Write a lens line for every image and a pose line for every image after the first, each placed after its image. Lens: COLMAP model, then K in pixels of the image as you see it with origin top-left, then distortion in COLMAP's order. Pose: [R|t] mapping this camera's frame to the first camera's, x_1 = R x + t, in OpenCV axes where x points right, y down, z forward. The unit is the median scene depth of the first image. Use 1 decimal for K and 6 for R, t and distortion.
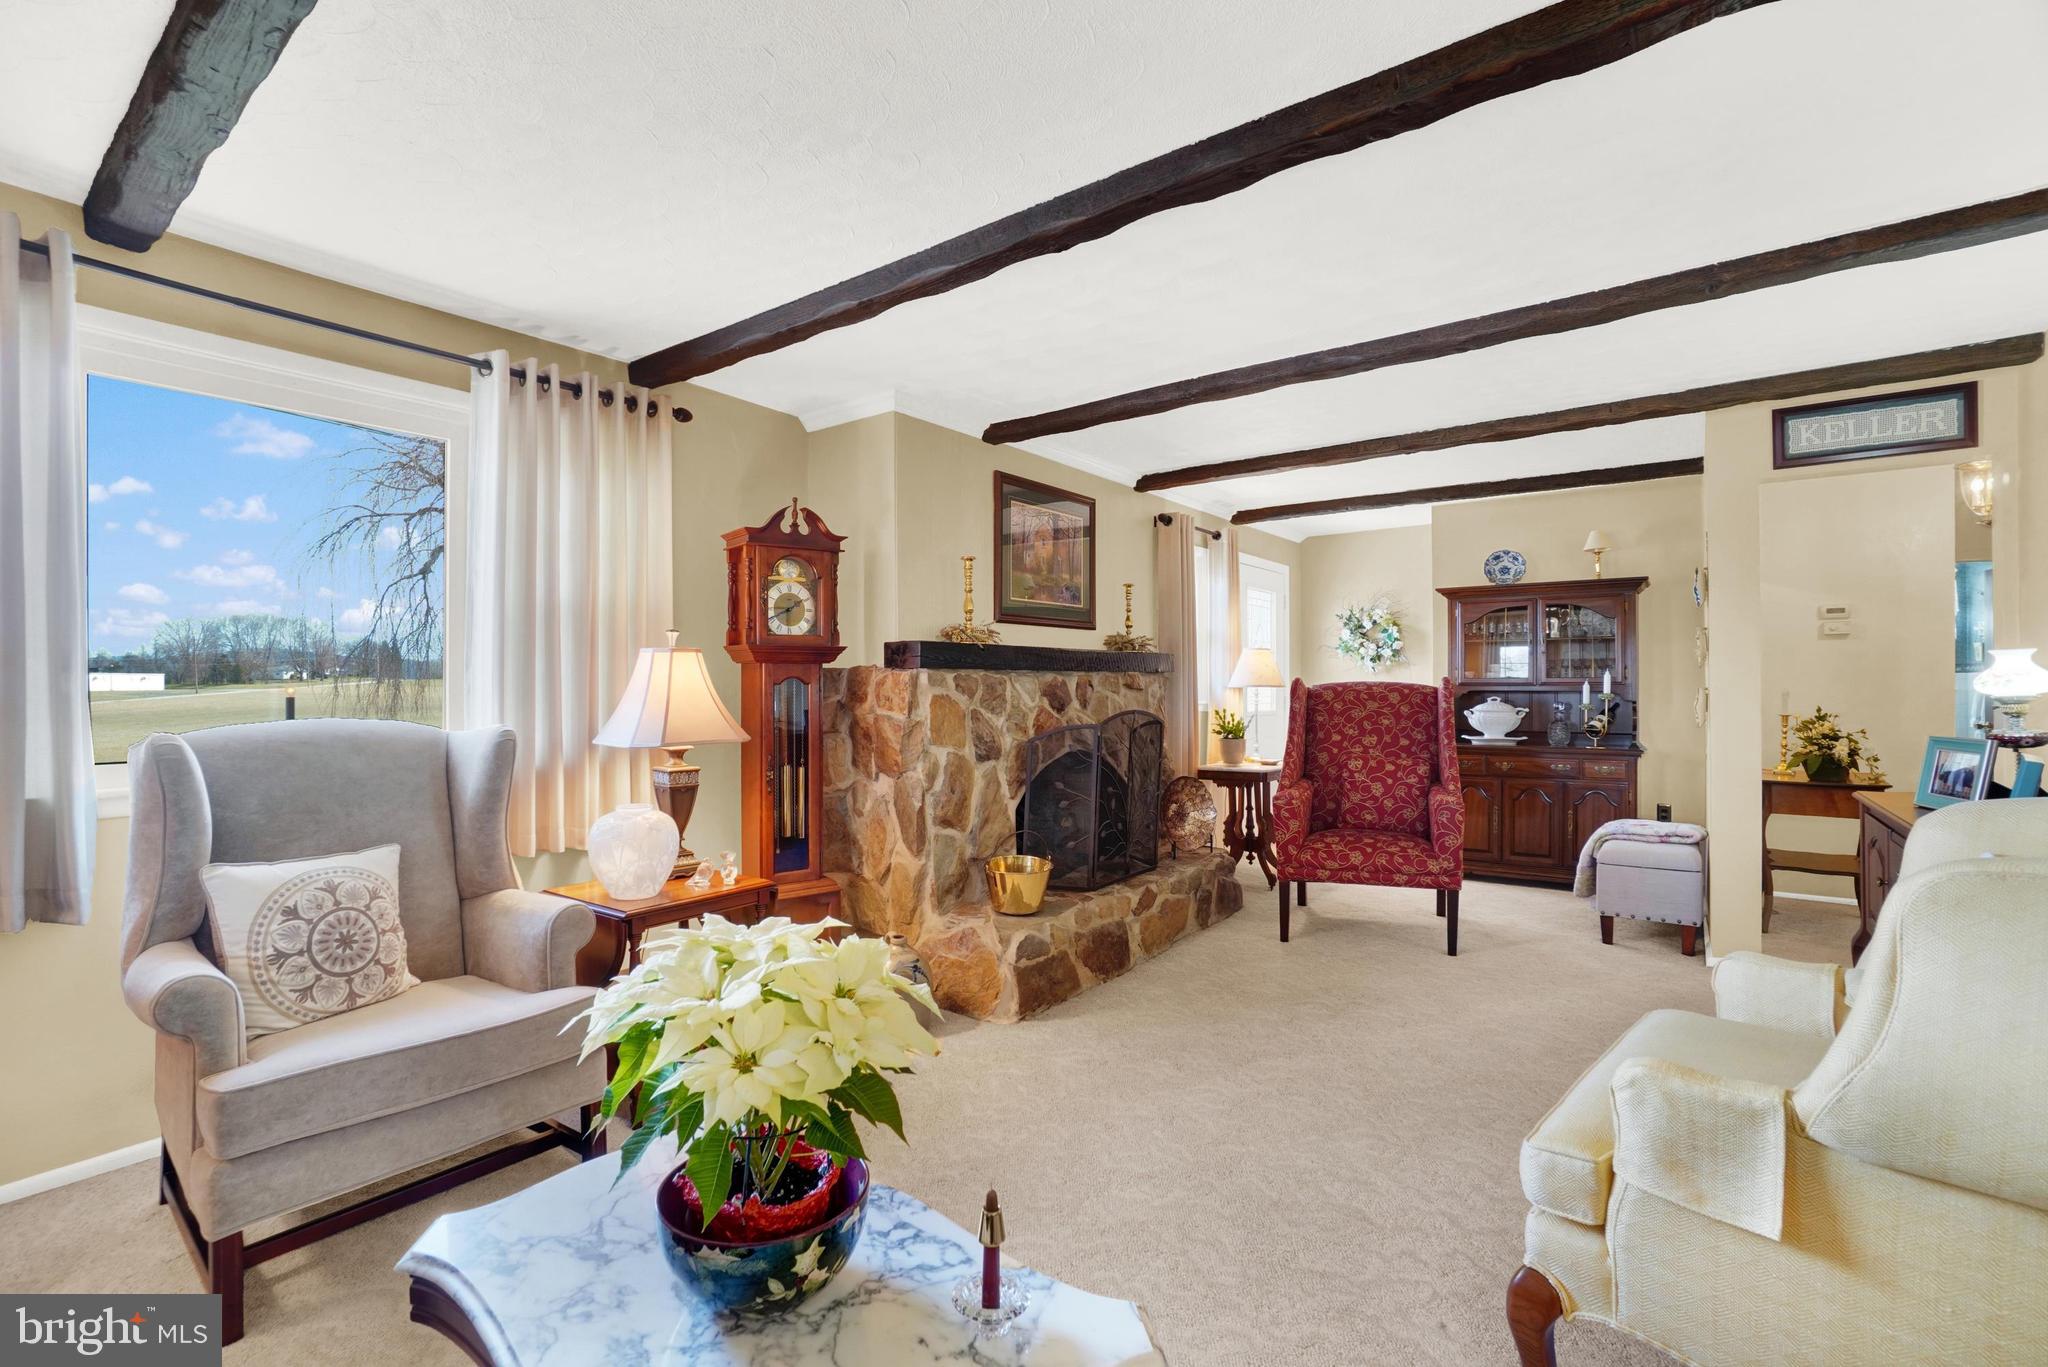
lens RADIAL K [[922.2, 0, 1010.2], [0, 922.2, 680.9], [0, 0, 1]] dist [-0.062511, 0.019233]
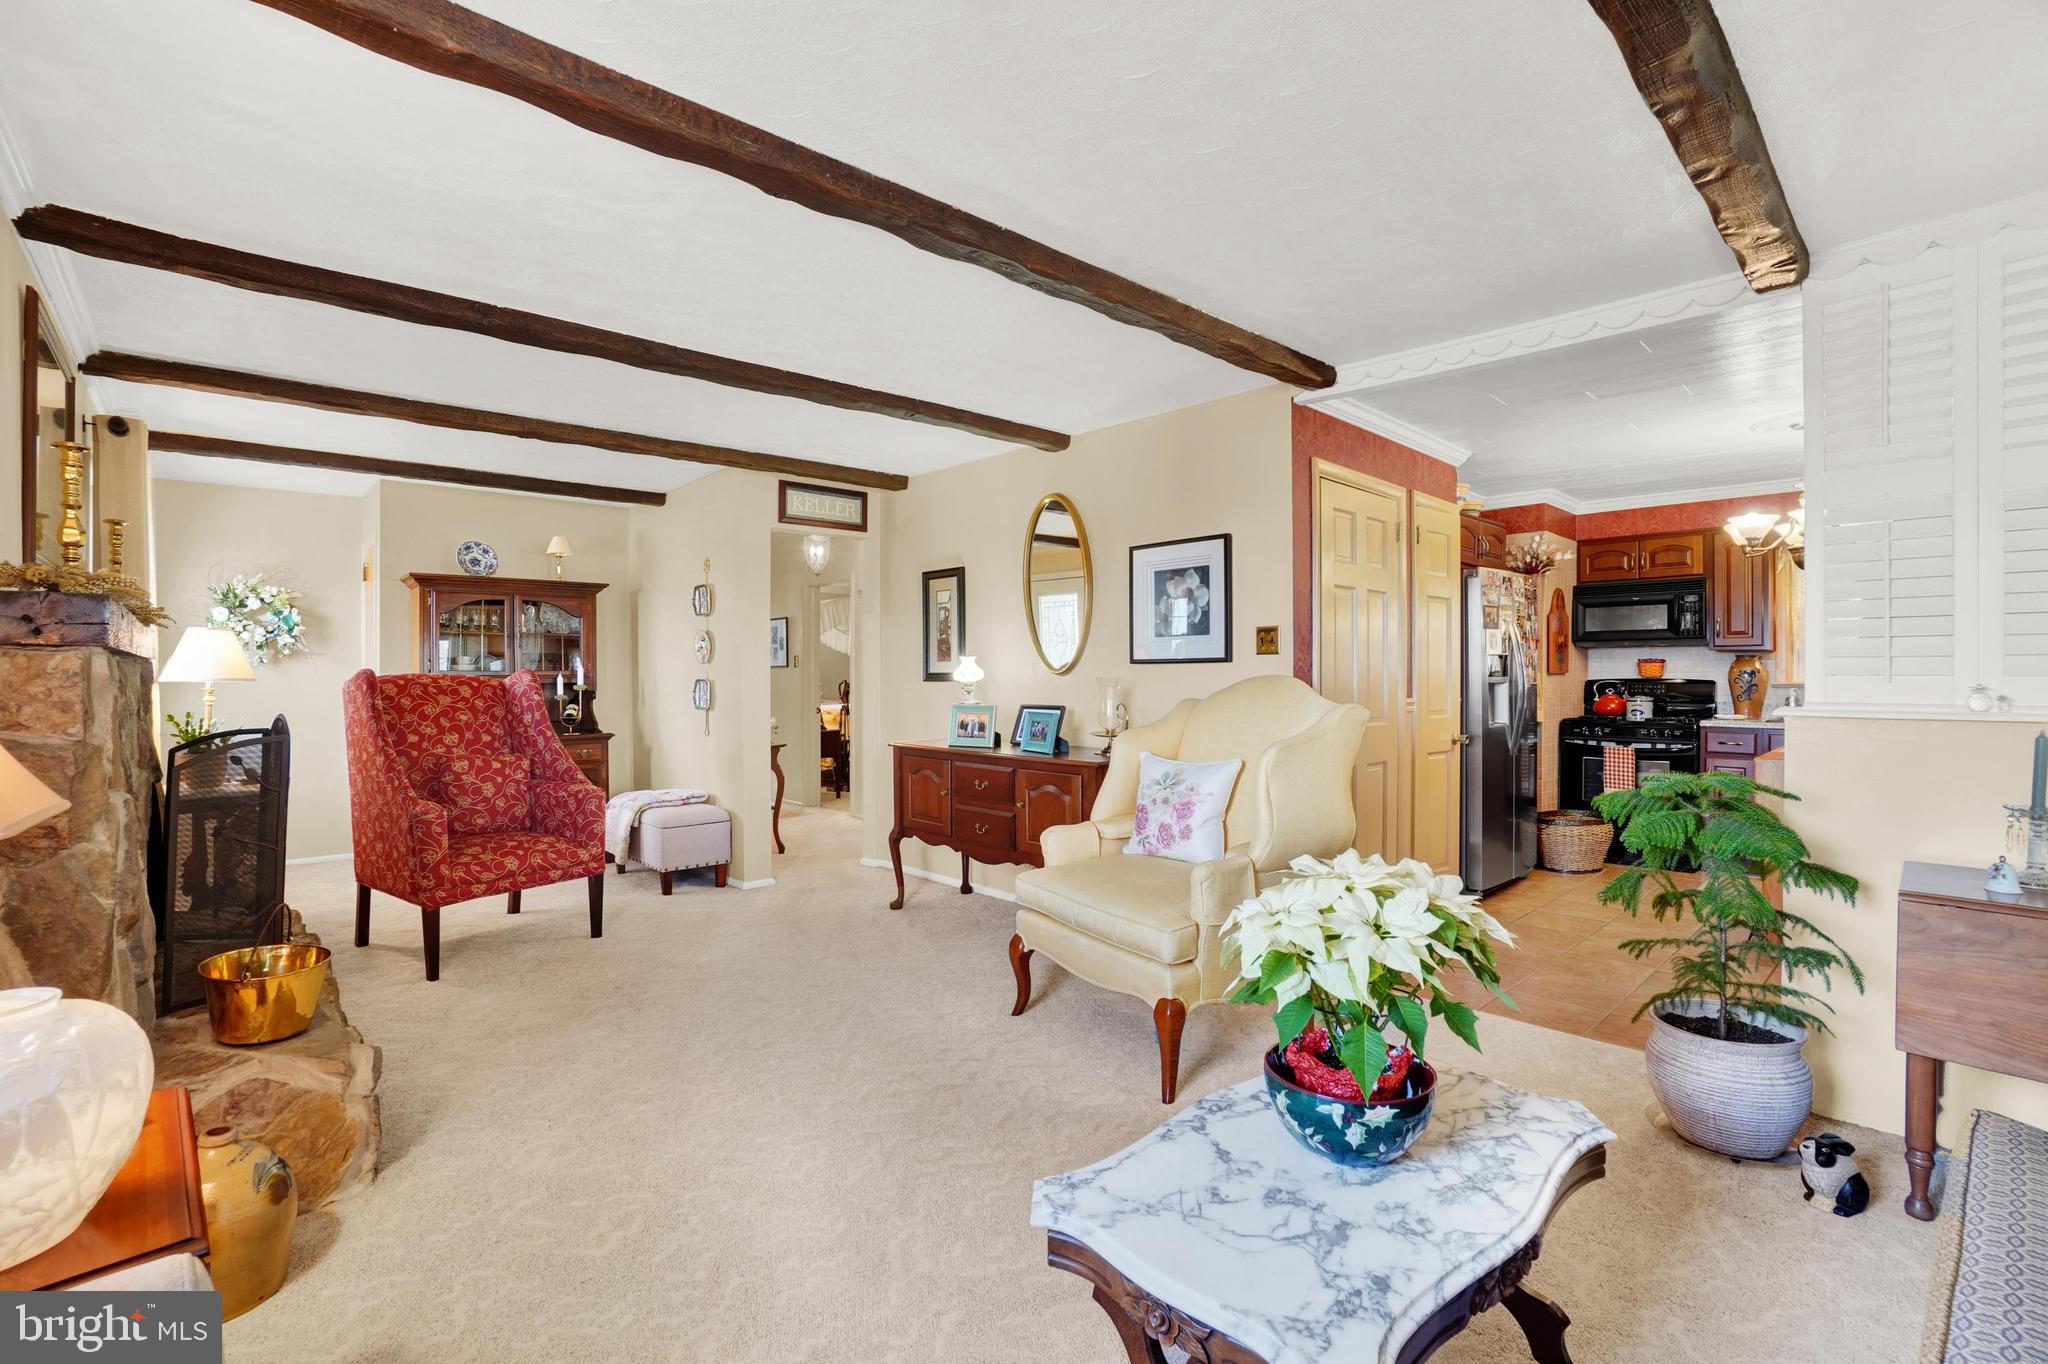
lens RADIAL K [[922.2, 0, 1010.2], [0, 922.2, 679.4], [0, 0, 1]] dist [-0.062511, 0.019233]
pose [[0.179585, -0.003248, 0.983737, -0.433799], [-0.001190, 0.999993, 0.003519, 0.002951], [-0.983742, -0.001803, 0.179580, 0.334891]]
